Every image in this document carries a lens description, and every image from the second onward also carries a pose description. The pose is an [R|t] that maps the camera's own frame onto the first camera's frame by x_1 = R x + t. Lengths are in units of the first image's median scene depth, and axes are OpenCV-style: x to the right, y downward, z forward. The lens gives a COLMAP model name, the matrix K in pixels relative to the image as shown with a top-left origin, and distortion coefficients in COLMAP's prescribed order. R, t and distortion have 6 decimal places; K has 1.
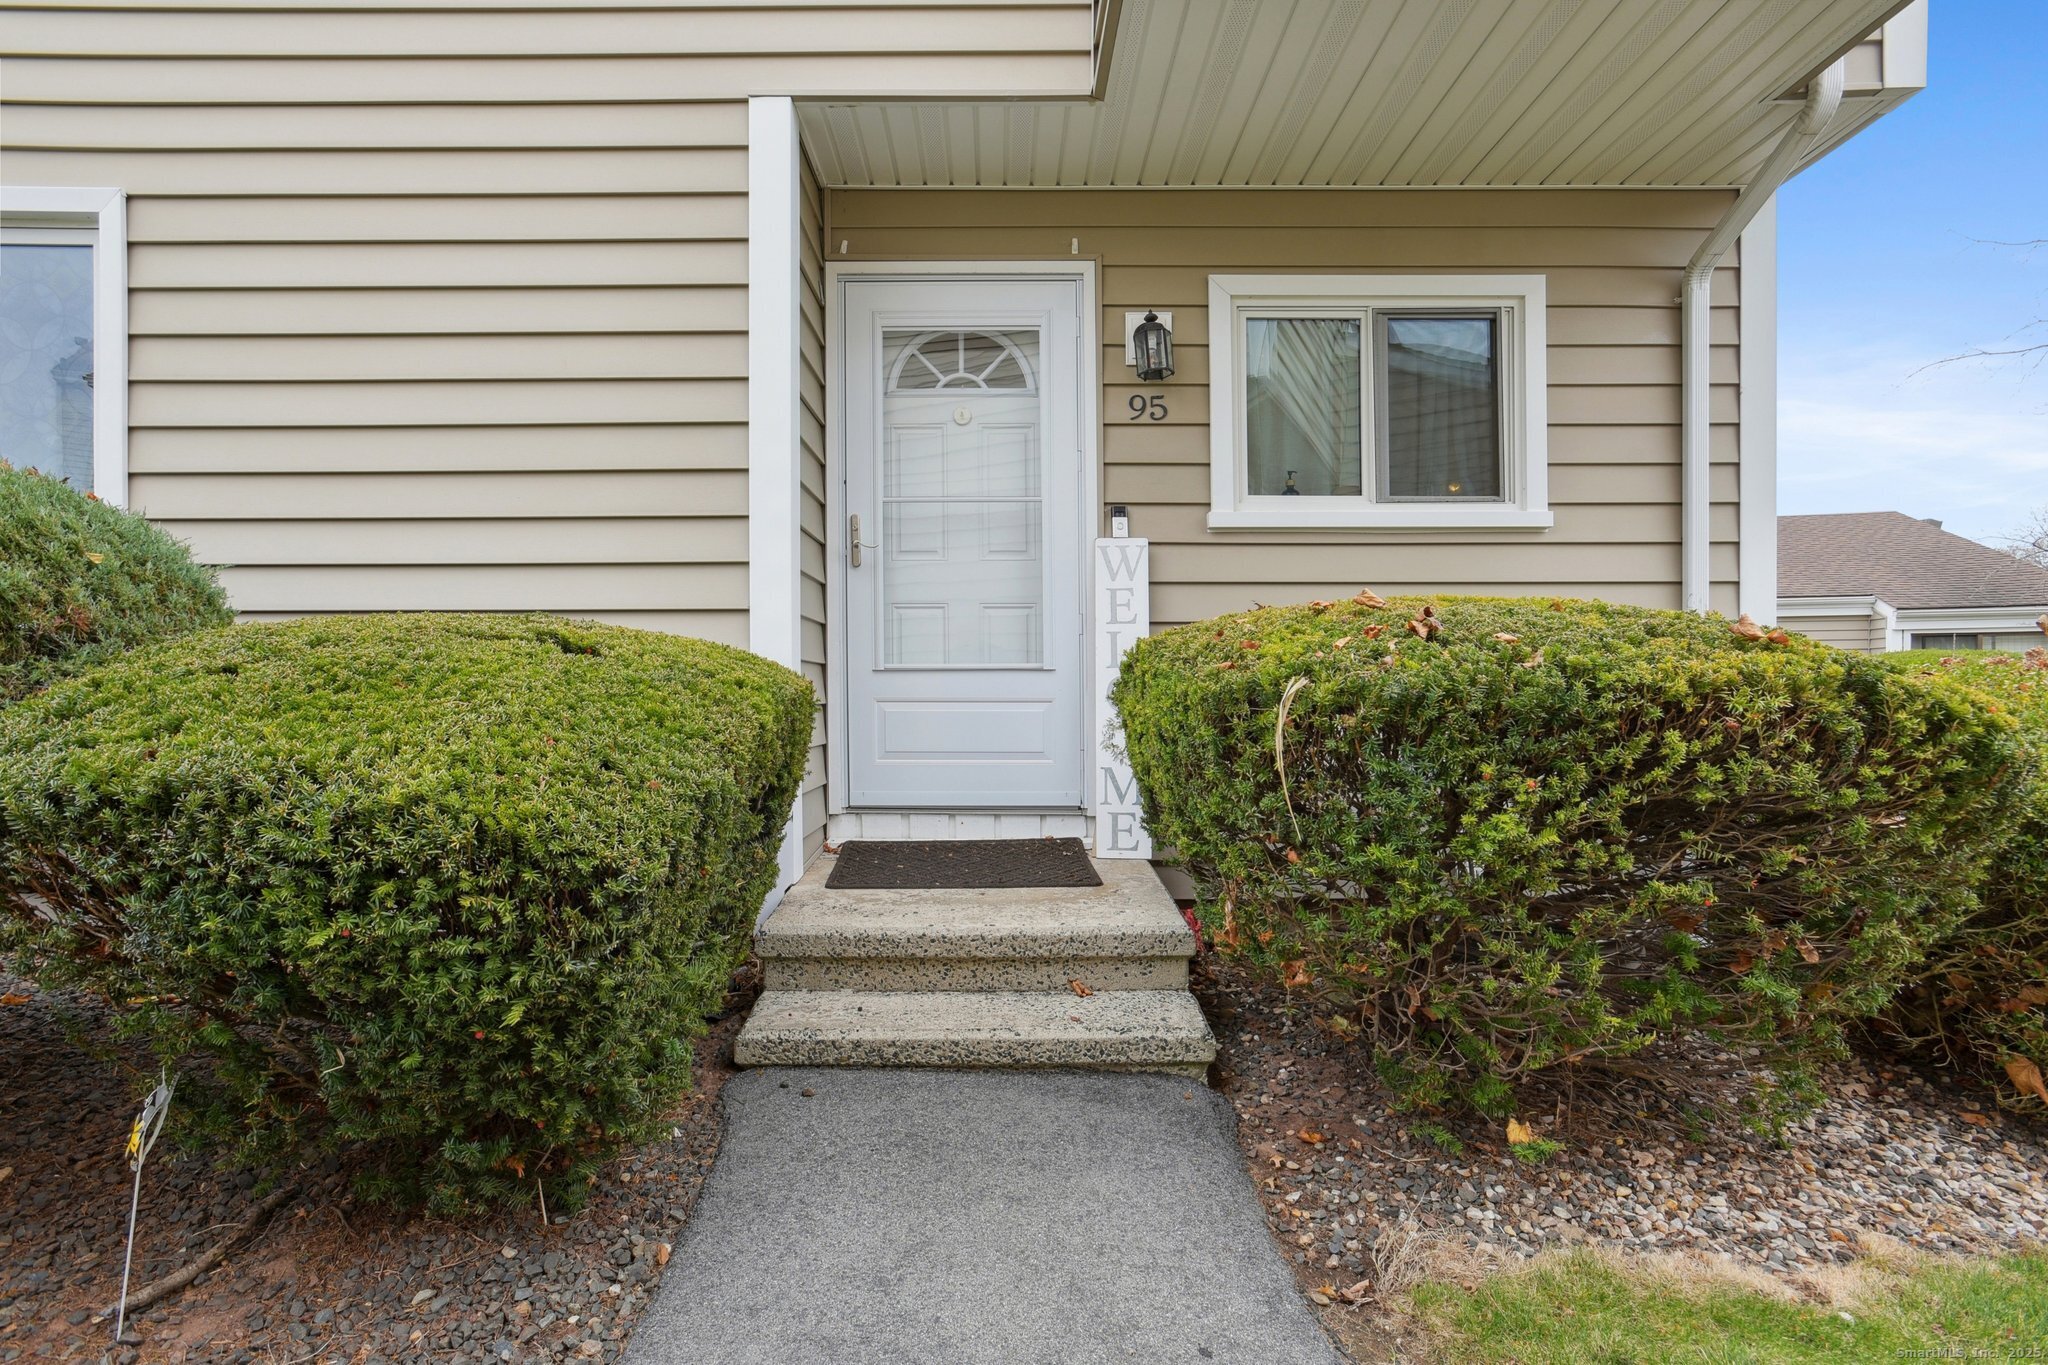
lens RADIAL K [[1002.9, 0, 1010.8], [0, 1002.9, 684.5], [0, 0, 1]] dist [-0.038556, 0.018963]
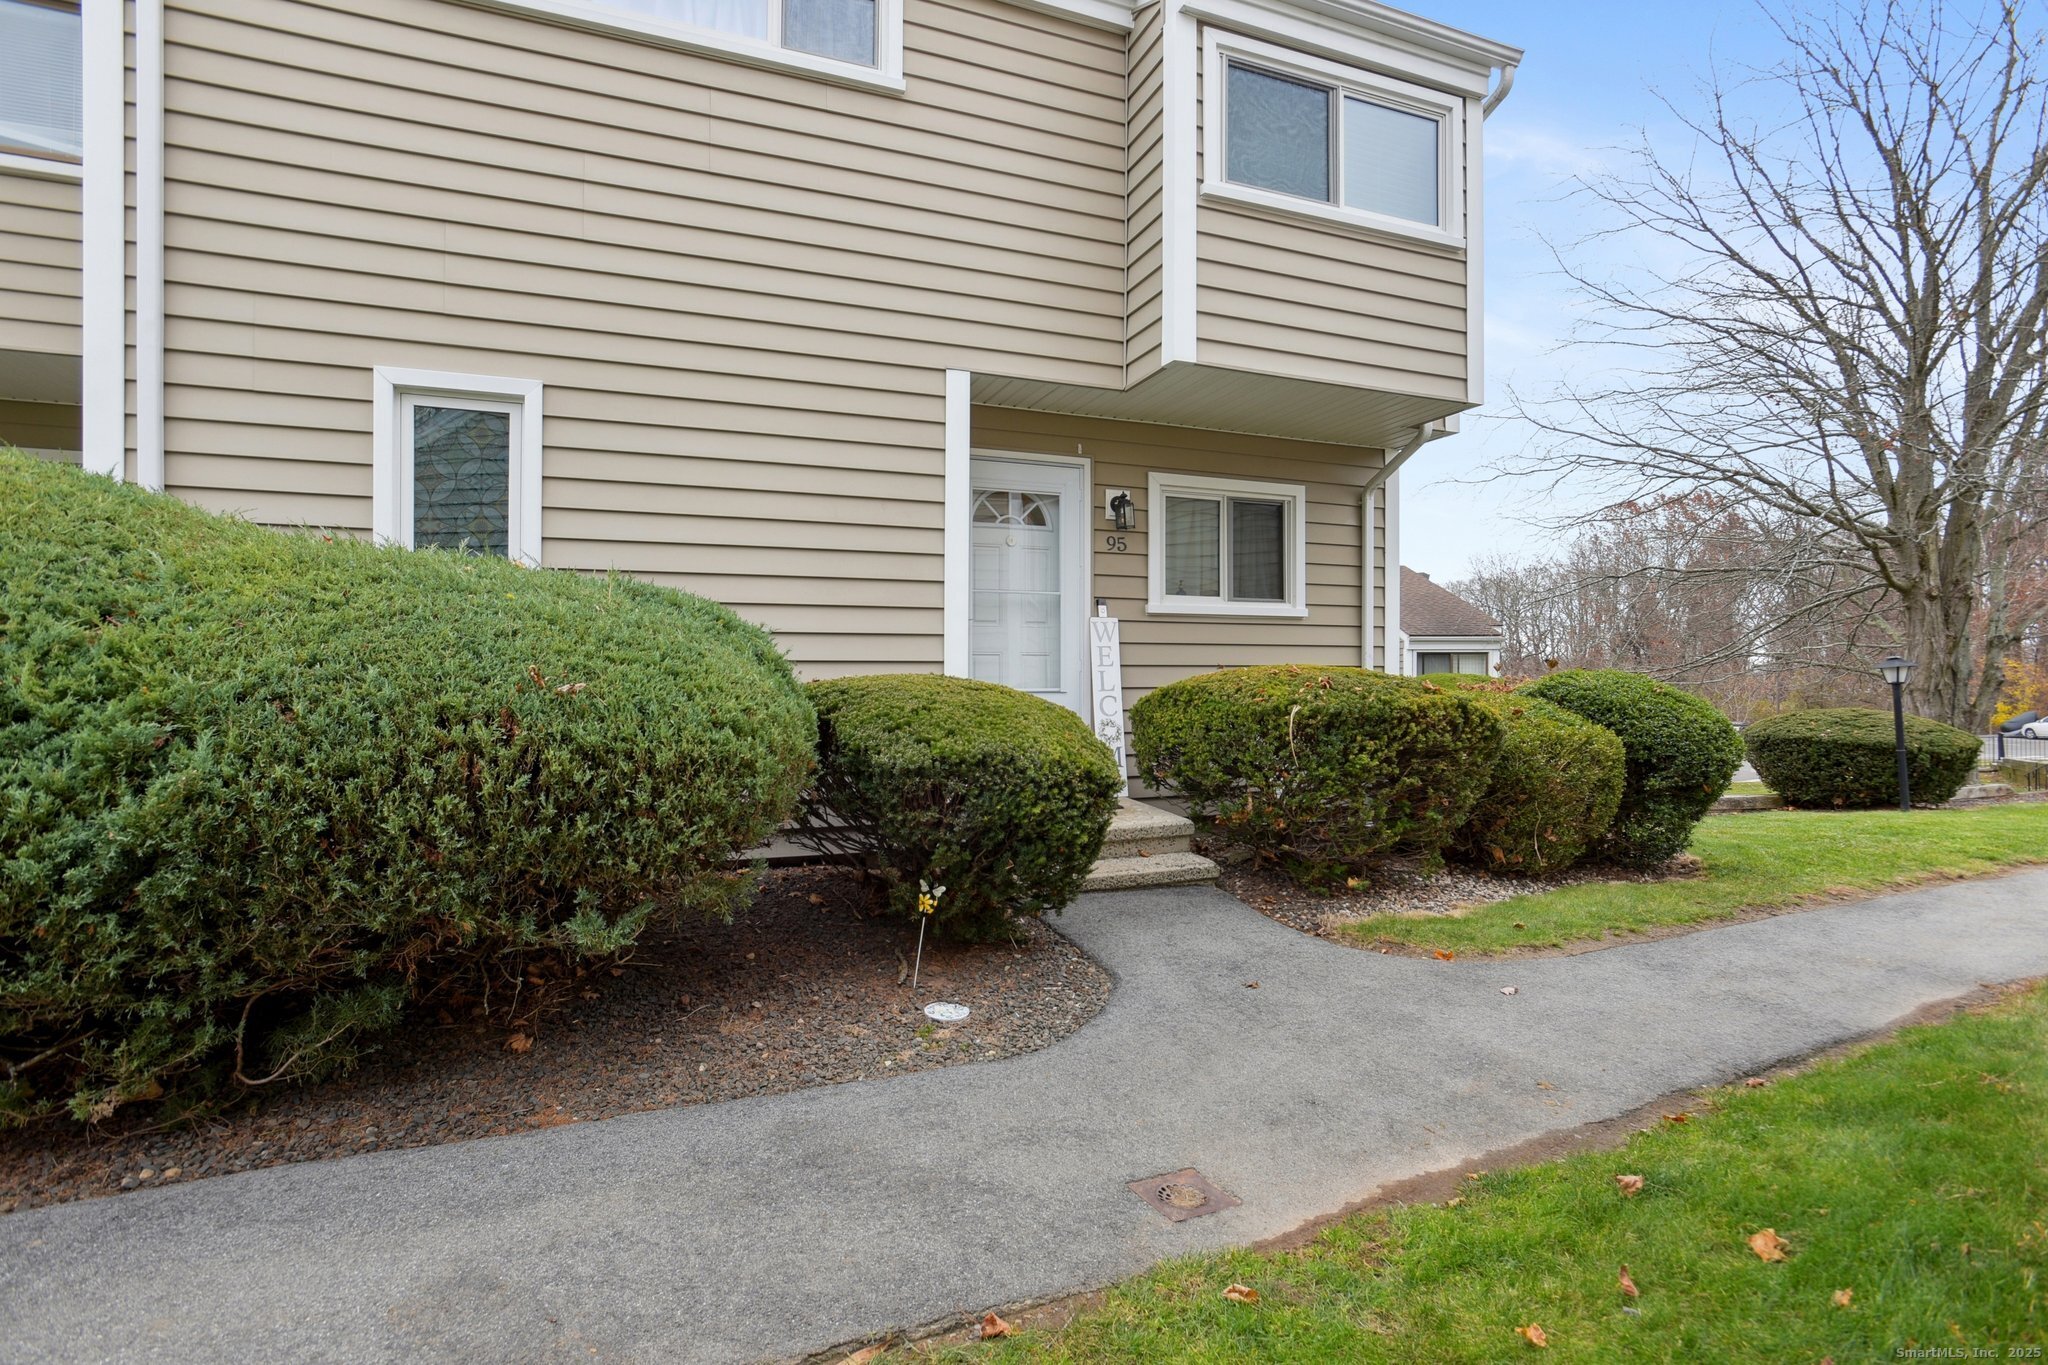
lens RADIAL K [[1002.9, 0, 1022.0], [0, 1002.9, 685.8], [0, 0, 1]] dist [-0.038556, 0.018963]
pose [[0.926025, -0.003438, 0.377446, -0.923264], [0.000127, 0.999961, 0.008797, -0.054627], [-0.377462, -0.008098, 0.925990, -0.782584]]
